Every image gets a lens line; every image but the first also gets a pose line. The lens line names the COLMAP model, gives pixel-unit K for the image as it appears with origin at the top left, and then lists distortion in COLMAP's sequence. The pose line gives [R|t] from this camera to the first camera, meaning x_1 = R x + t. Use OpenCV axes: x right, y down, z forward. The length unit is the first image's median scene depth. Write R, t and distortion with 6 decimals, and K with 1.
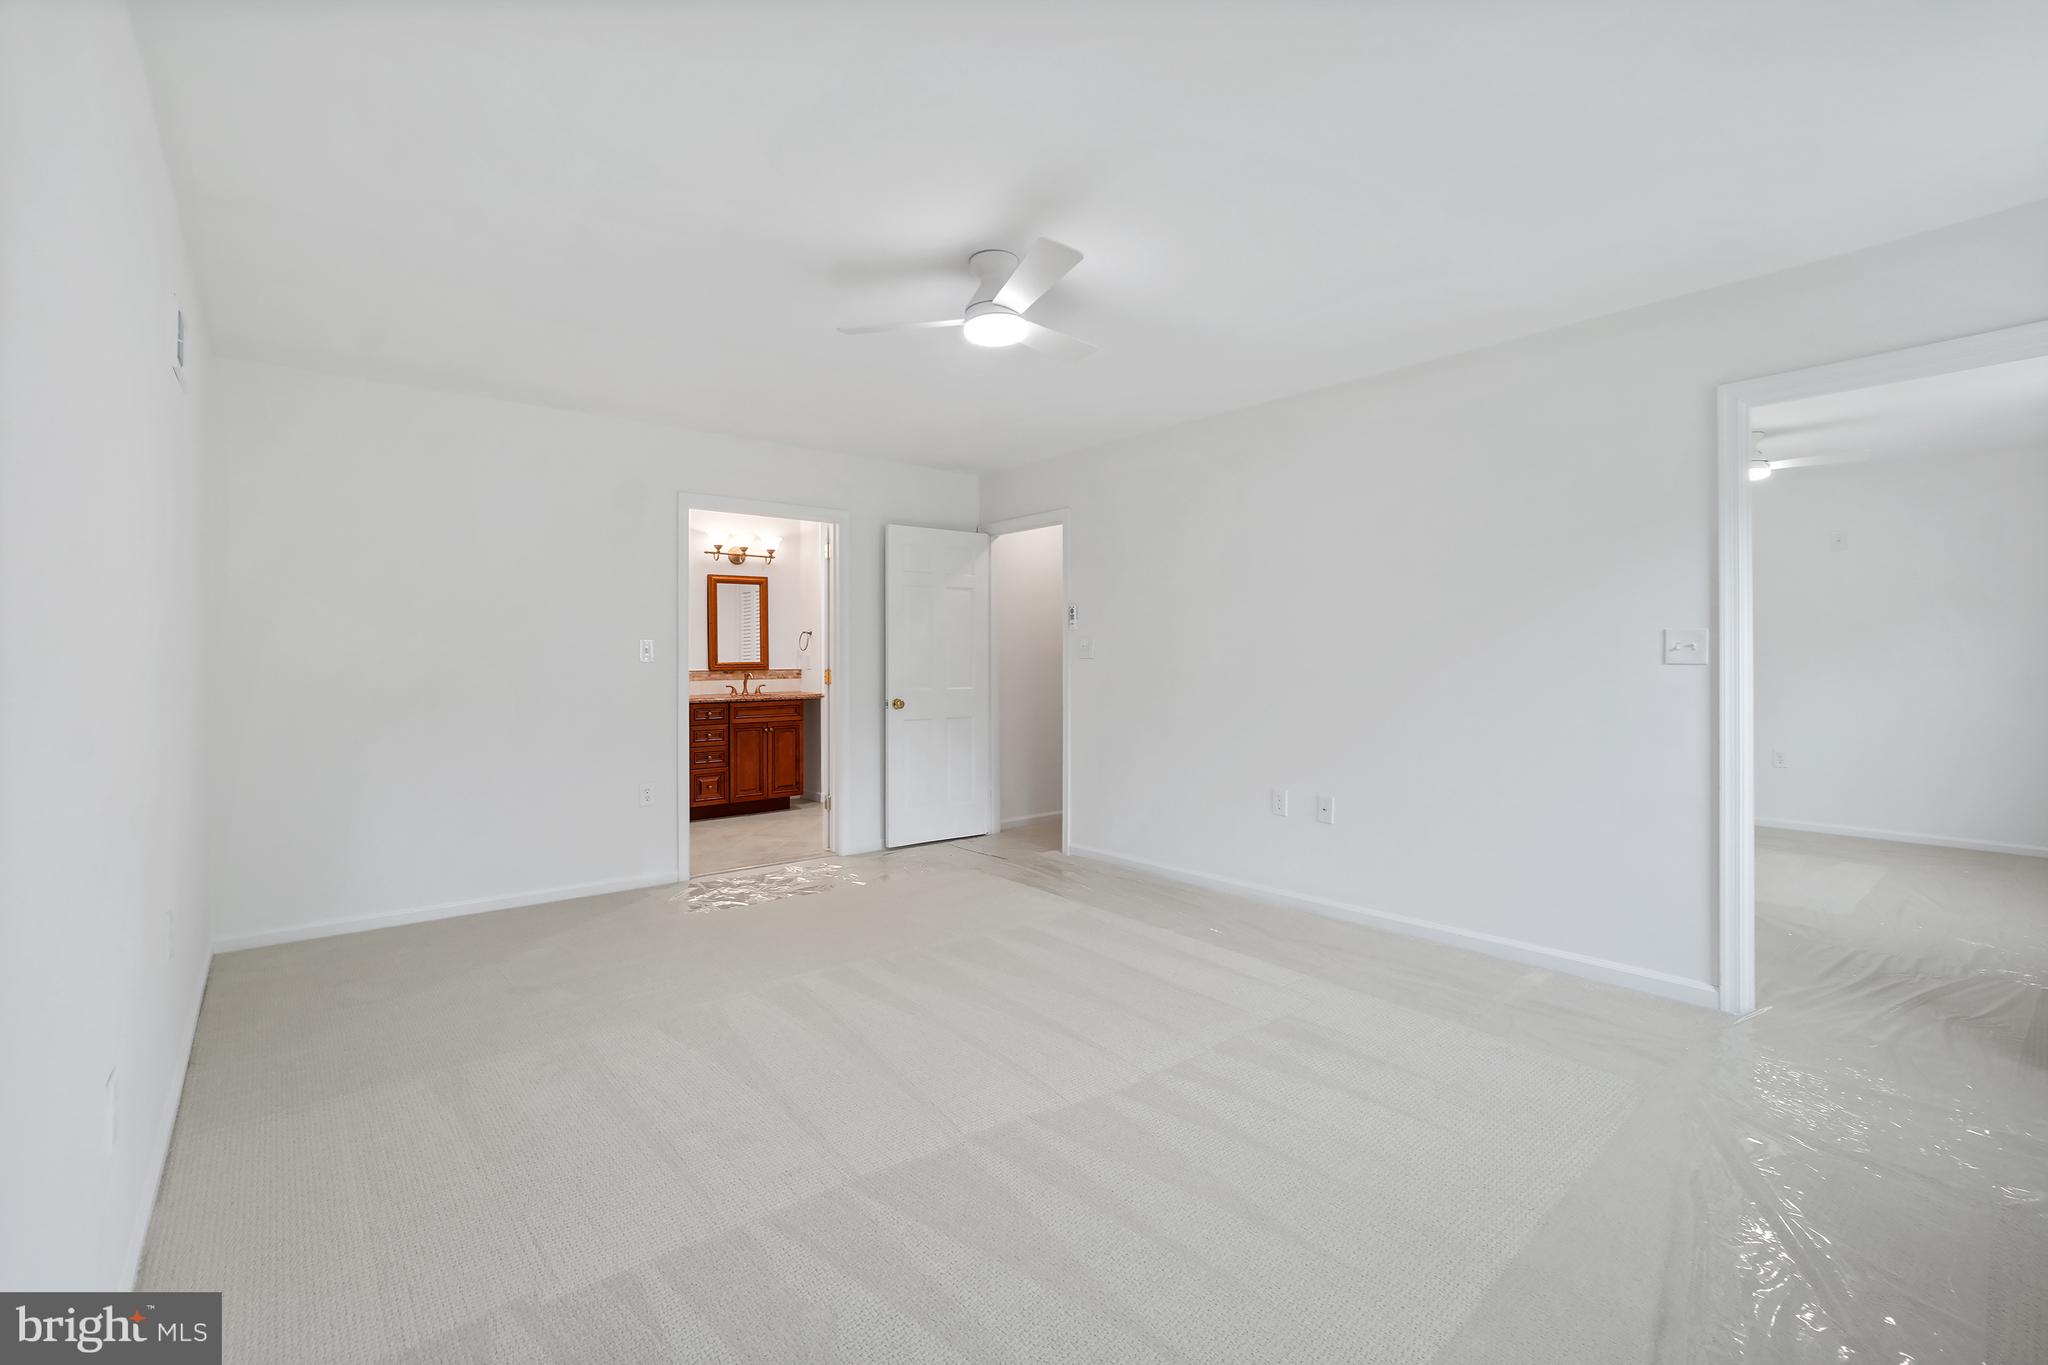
lens RADIAL K [[903.0, 0, 1016.4], [0, 903.0, 669.6], [0, 0, 1]] dist [-0.019772, 0.005669]
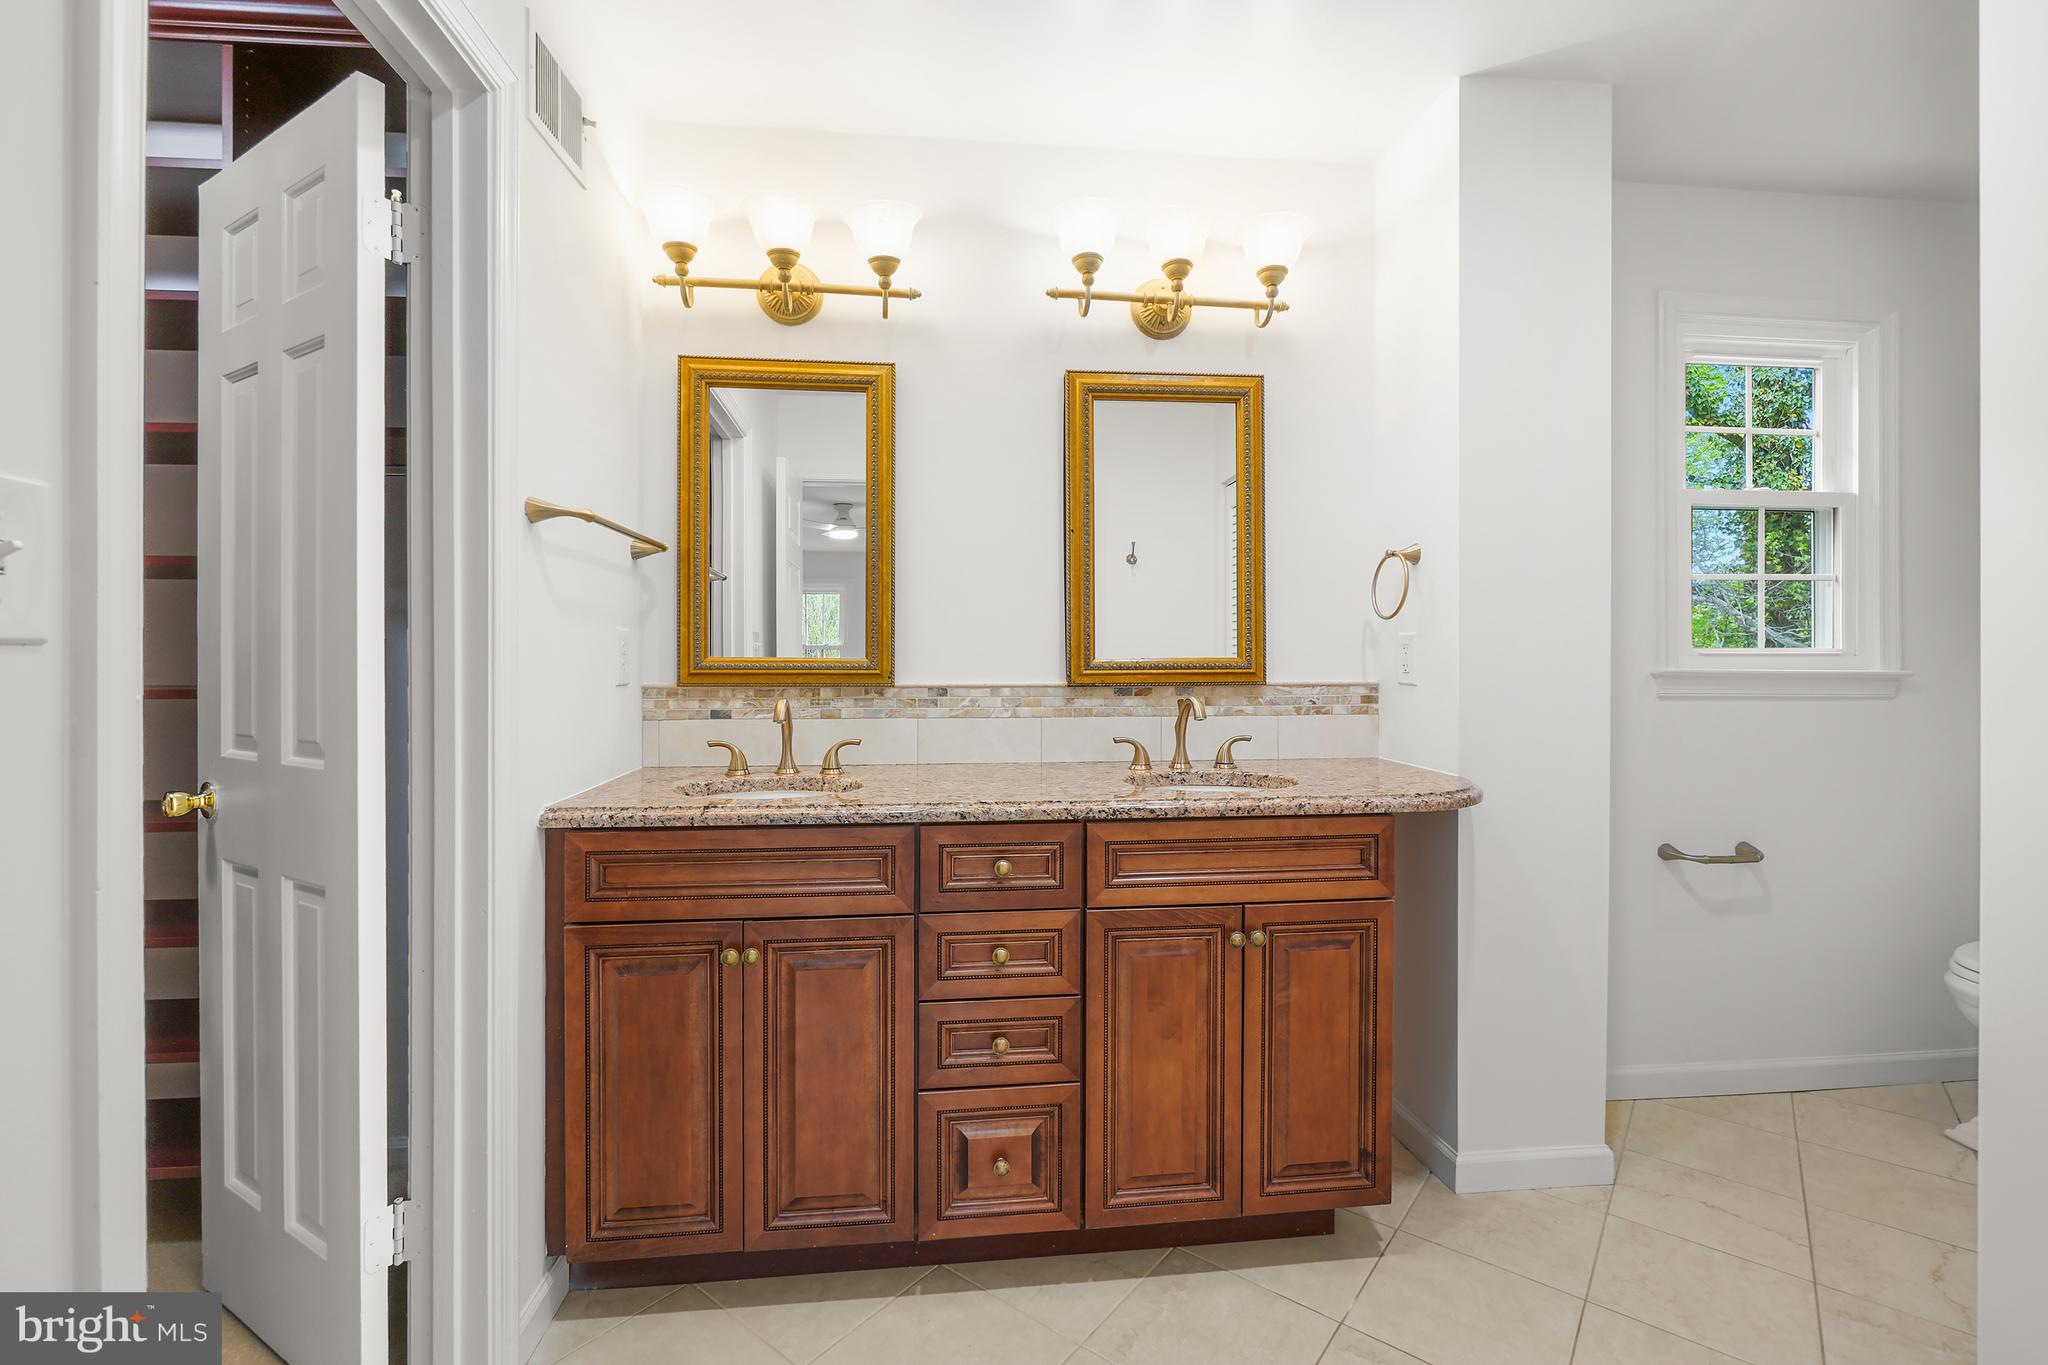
lens RADIAL K [[903.0, 0, 1025.9], [0, 903.0, 670.3], [0, 0, 1]] dist [-0.019772, 0.005669]
pose [[0.840914, 0.004128, -0.541154, -0.188192], [-0.007669, 0.999961, -0.004288, -0.002673], [0.541115, 0.007756, 0.840913, 0.738603]]
